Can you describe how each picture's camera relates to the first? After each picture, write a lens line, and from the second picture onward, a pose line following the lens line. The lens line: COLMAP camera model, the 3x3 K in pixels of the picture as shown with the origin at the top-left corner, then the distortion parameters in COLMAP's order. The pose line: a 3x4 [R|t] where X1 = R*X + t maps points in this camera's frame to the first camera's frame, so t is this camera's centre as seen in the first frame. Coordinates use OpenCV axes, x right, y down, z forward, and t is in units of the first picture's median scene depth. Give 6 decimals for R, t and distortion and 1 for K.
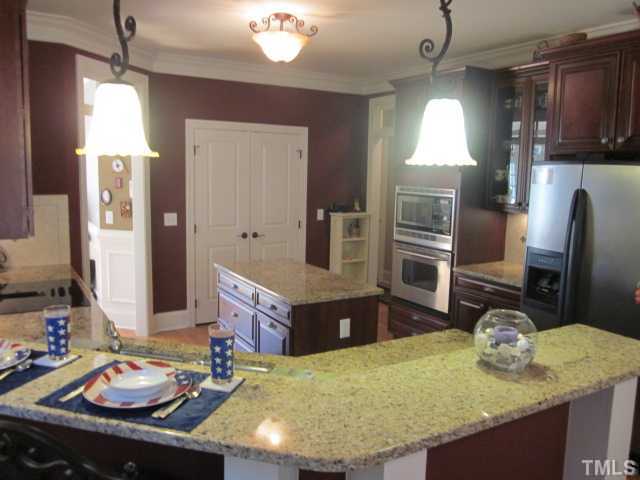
lens RADIAL K [[534.7, 0, 320.3], [0, 534.7, 234.6], [0, 0, 1]] dist [-0.057911, 0.014445]
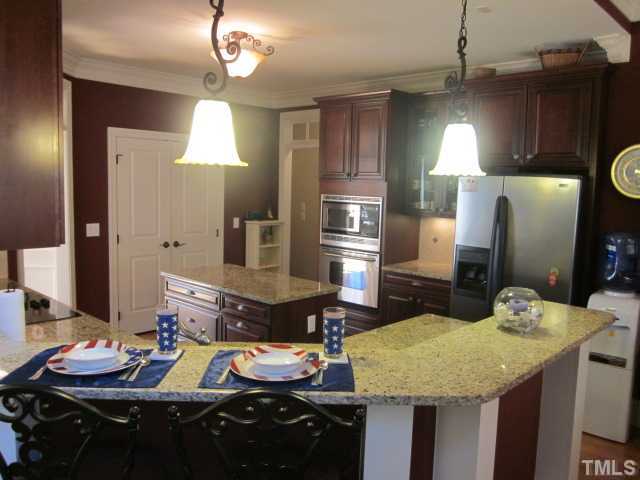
lens RADIAL K [[534.7, 0, 318.2], [0, 534.7, 239.1], [0, 0, 1]] dist [-0.057911, 0.014445]
pose [[0.960171, -0.025167, 0.278278, -0.242165], [0.028243, 0.999576, -0.007051, 0.009790], [-0.277983, 0.014629, 0.960475, -0.060479]]
